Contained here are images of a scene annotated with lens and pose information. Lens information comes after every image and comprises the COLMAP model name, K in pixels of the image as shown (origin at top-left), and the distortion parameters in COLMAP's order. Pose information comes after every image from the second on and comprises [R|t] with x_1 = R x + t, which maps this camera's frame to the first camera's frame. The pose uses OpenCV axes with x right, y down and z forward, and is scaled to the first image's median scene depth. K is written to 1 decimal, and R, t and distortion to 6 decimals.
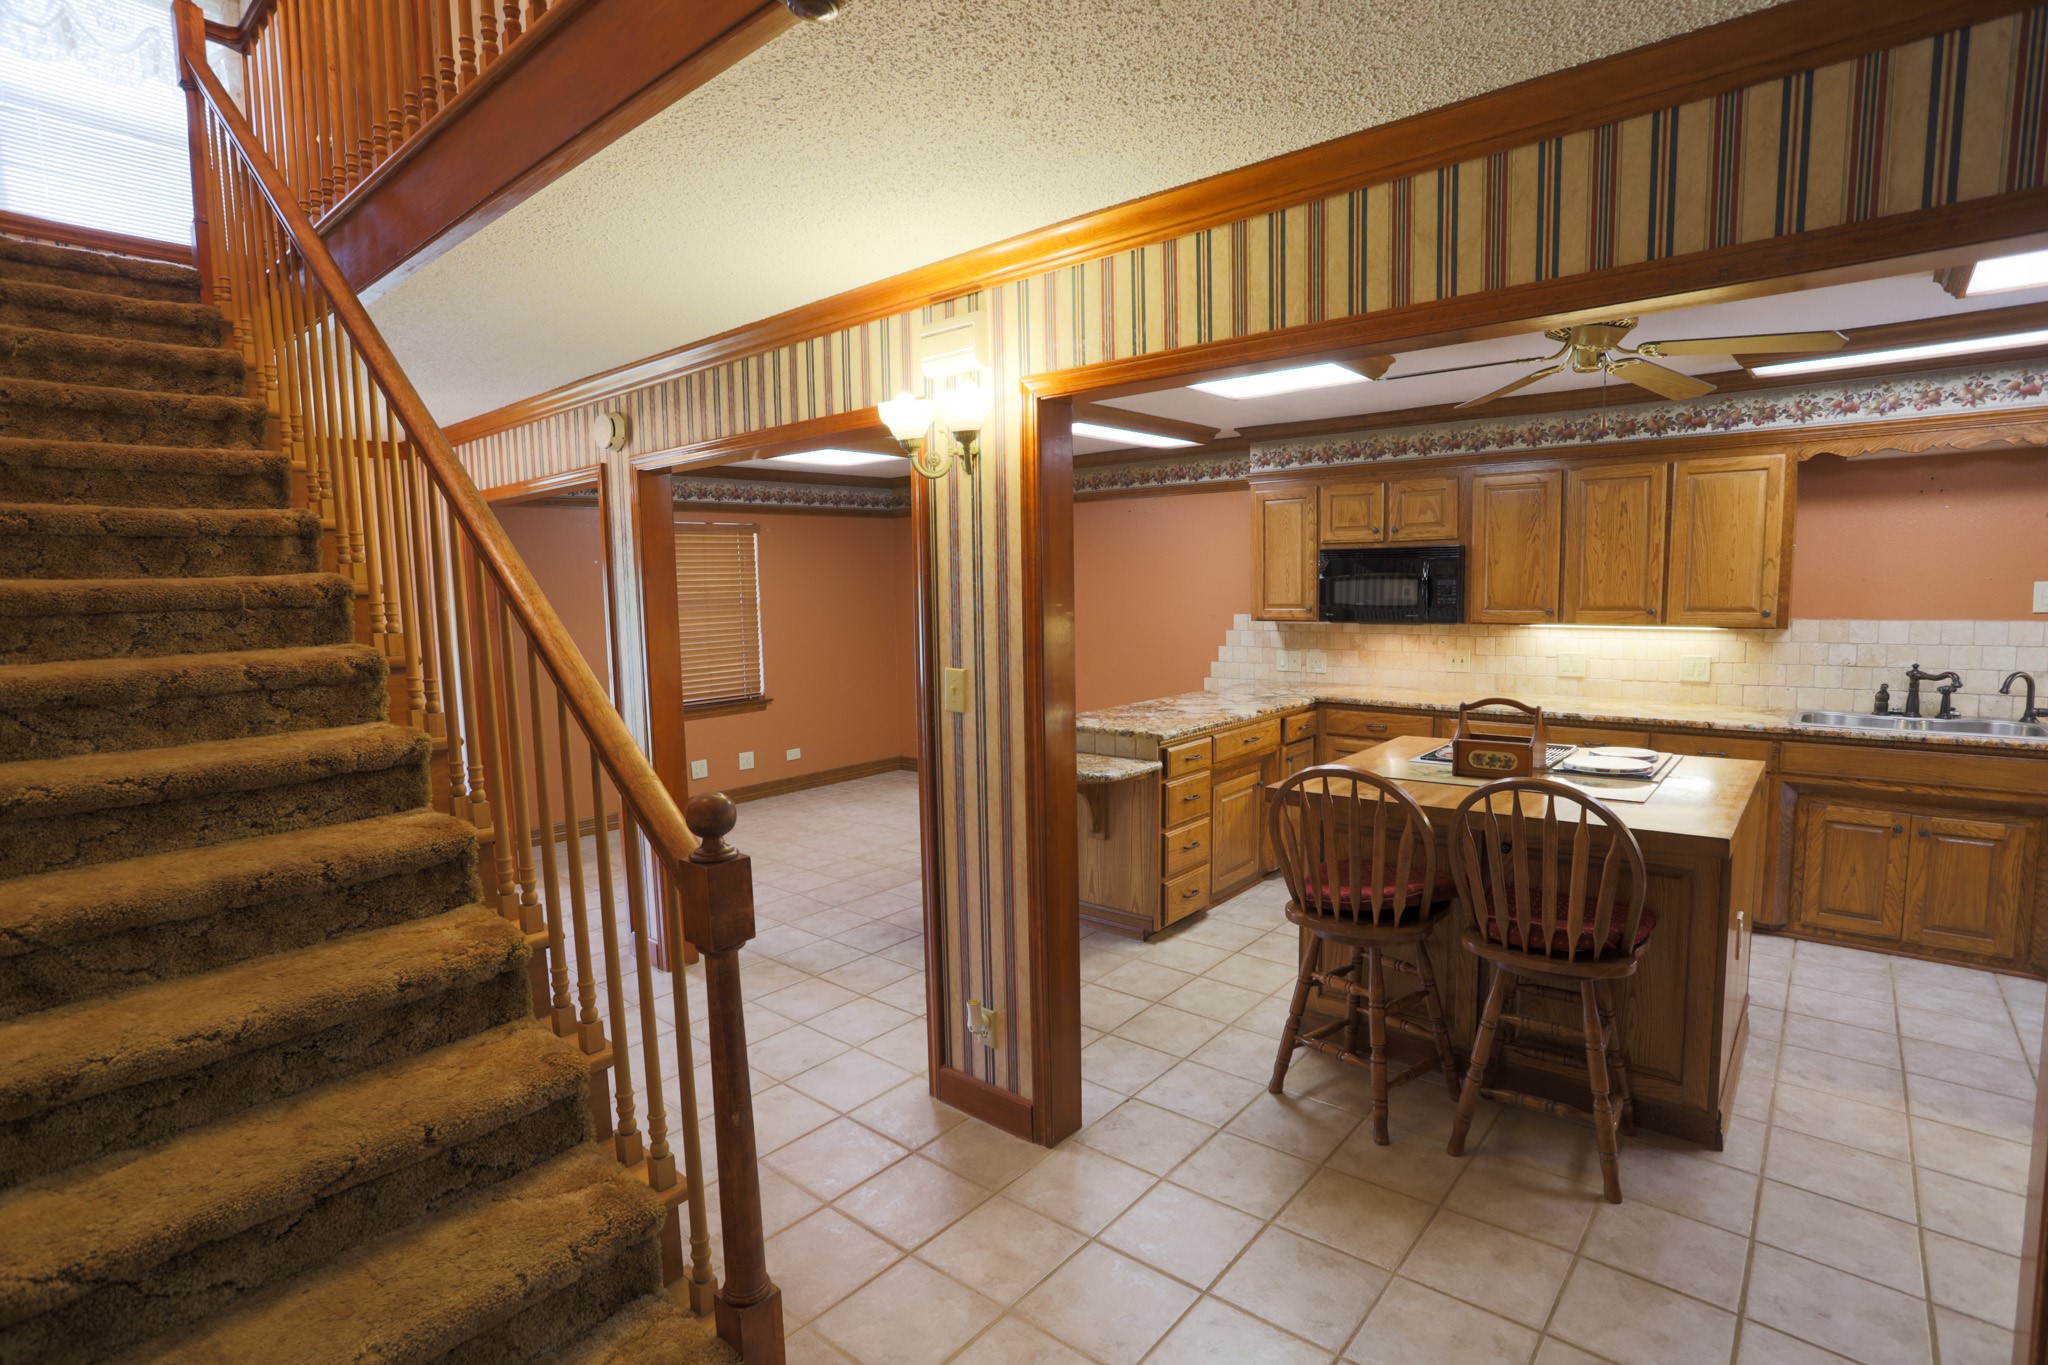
lens RADIAL K [[1006.1, 0, 1023.7], [0, 1006.1, 691.3], [0, 0, 1]] dist [-0.056934, 0.023564]
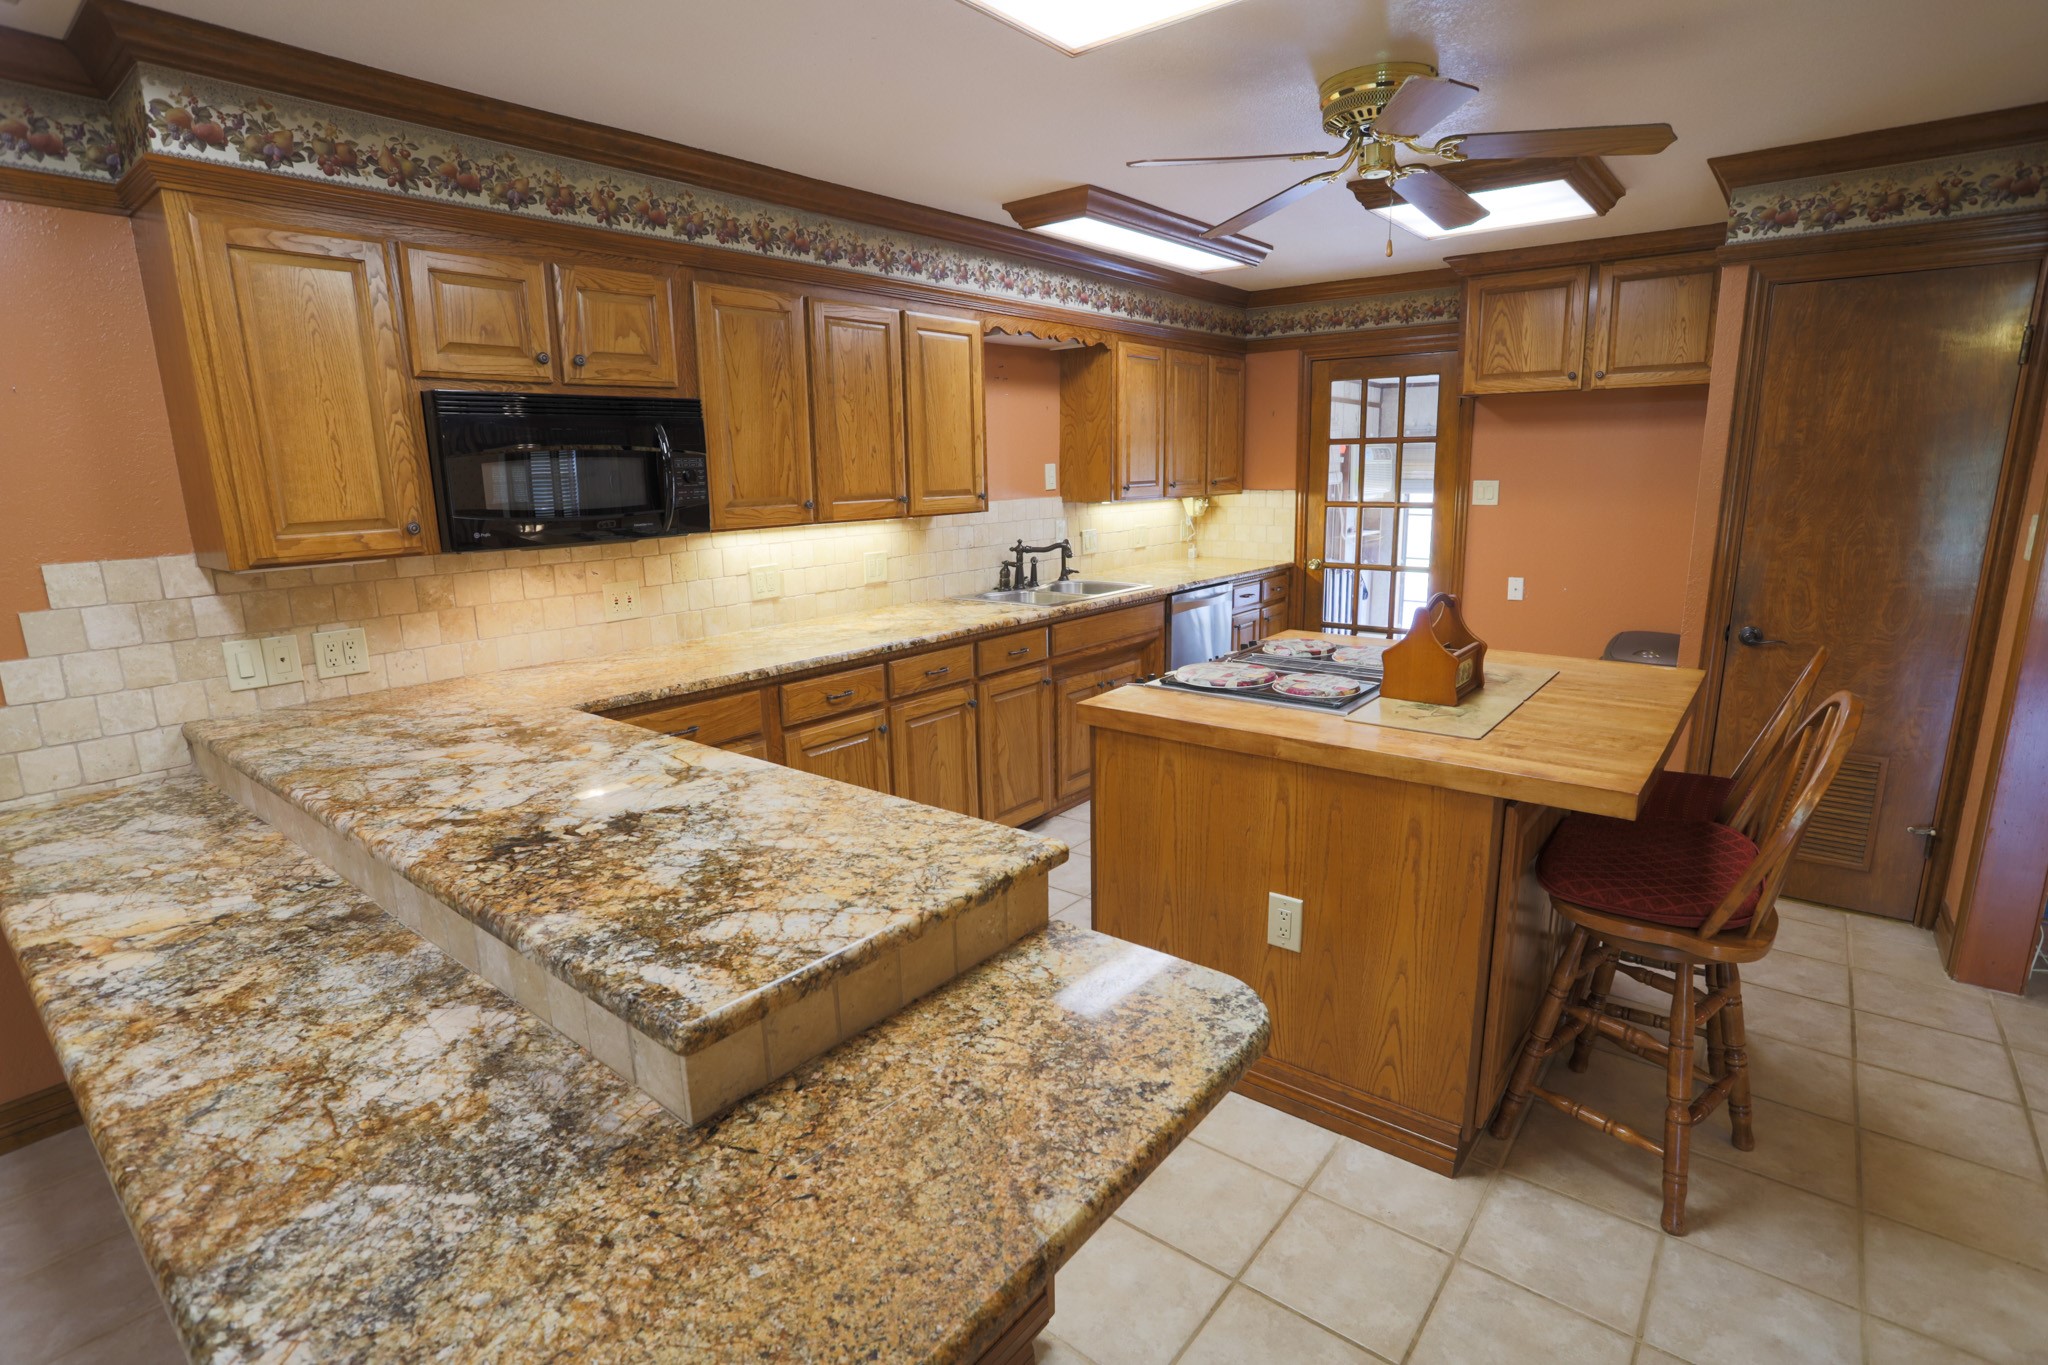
lens RADIAL K [[1006.1, 0, 1035.5], [0, 1006.1, 675.1], [0, 0, 1]] dist [-0.056934, 0.023564]
pose [[-0.030797, -0.188124, 0.981662, -0.172089], [0.125499, 0.973628, 0.190521, -0.073669], [-0.991616, 0.129065, -0.006376, 0.809303]]
